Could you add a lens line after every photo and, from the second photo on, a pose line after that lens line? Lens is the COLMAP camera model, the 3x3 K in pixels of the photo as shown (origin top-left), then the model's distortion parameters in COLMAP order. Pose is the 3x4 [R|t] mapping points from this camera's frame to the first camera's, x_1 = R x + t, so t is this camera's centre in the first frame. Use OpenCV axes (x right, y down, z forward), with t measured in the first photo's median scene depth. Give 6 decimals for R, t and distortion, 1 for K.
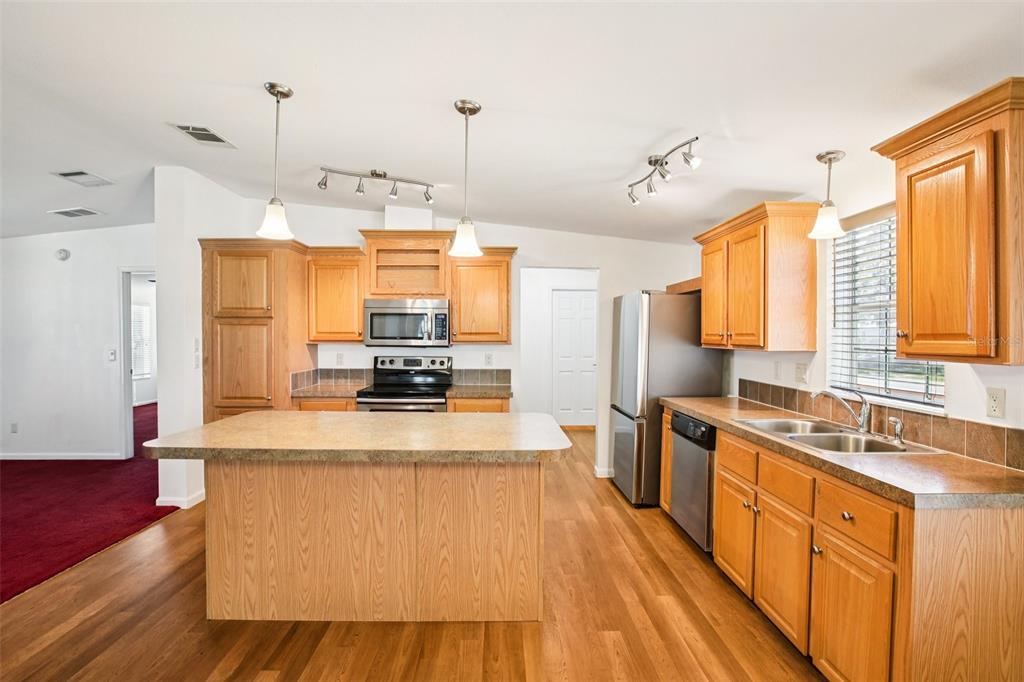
lens RADIAL K [[477.0, 0, 509.2], [0, 477.0, 342.6], [0, 0, 1]] dist [-0.057154, 0.020077]
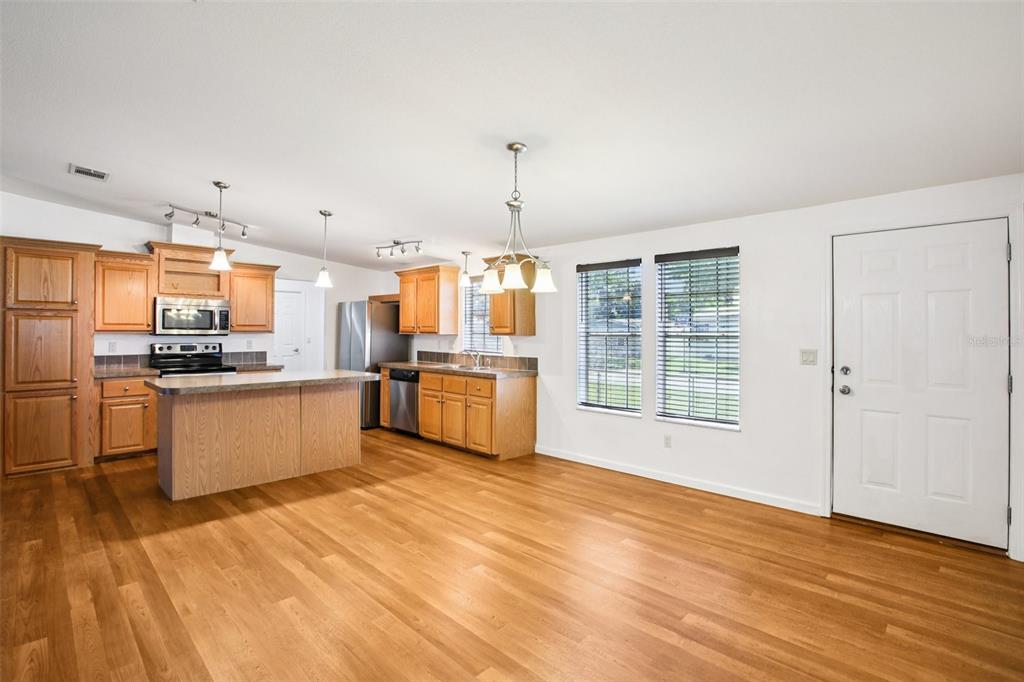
lens RADIAL K [[485.1, 0, 508.7], [0, 485.1, 327.4], [0, 0, 1]] dist [-0.046033, 0.014409]
pose [[0.716646, 0.003792, 0.697427, -0.559290], [0.008286, 0.999868, -0.013950, 0.013610], [-0.697388, 0.015776, 0.716520, -0.587795]]
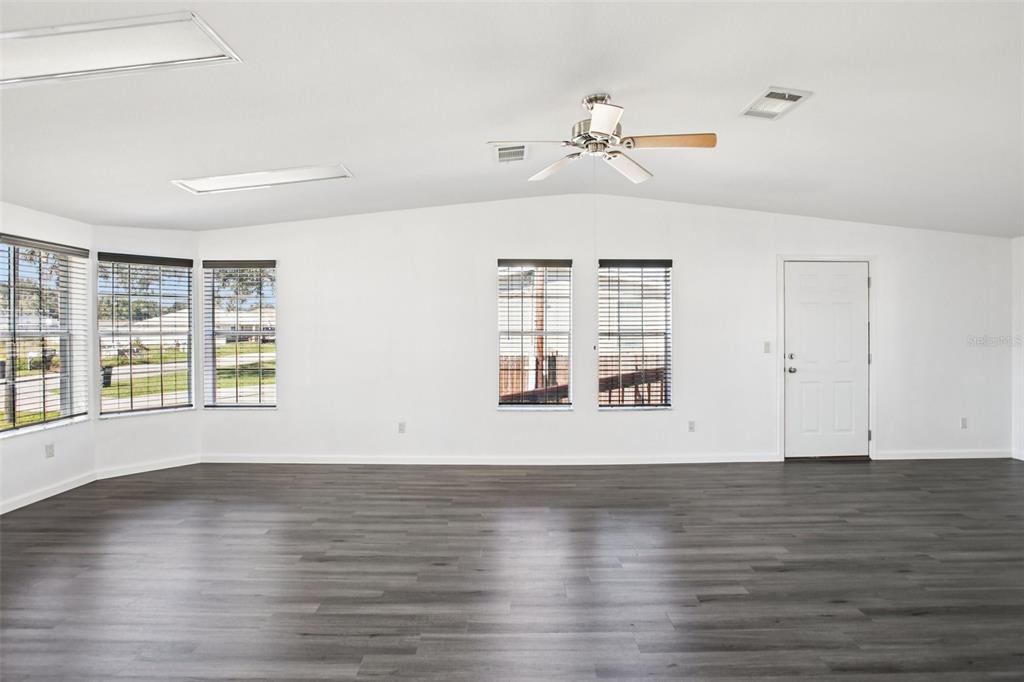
lens RADIAL K [[481.8, 0, 514.3], [0, 481.8, 327.4], [0, 0, 1]] dist [-0.054165, 0.028309]
pose [[0.001192, -0.005120, 0.999986, -0.749268], [0.015540, 0.999866, 0.005101, -0.007192], [-0.999879, 0.015534, 0.001272, 0.340570]]
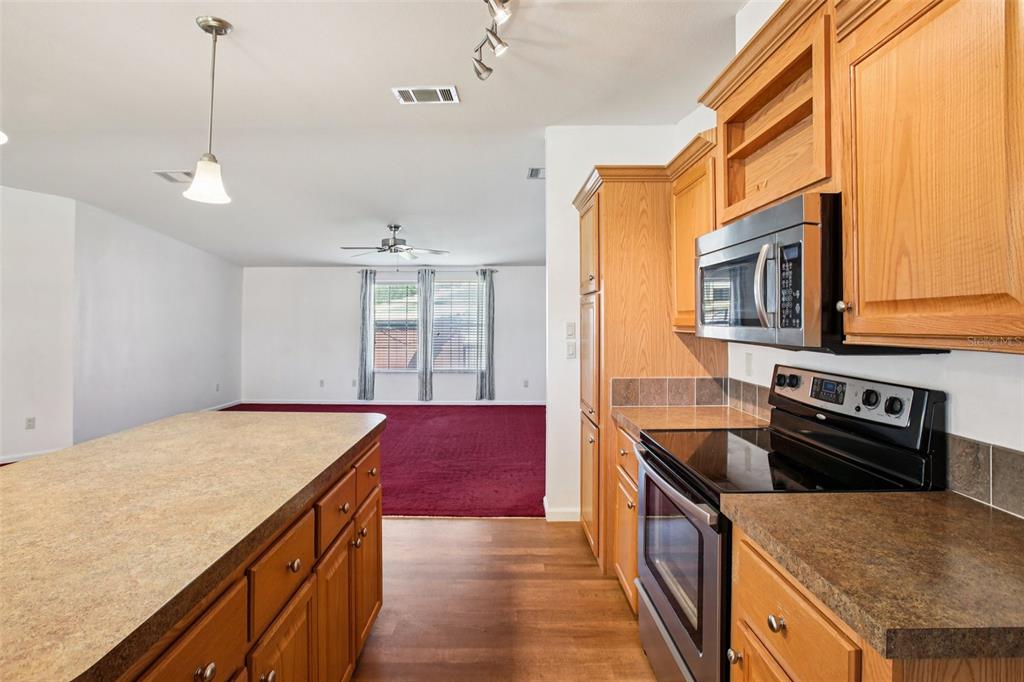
lens RADIAL K [[486.0, 0, 506.1], [0, 486.0, 313.4], [0, 0, 1]] dist [-0.021315, 0.000595]
pose [[-0.027587, -0.018572, -0.999447, 0.195569], [-0.013424, 0.999744, -0.018207, -0.007352], [0.999529, 0.012915, -0.027829, 0.900604]]
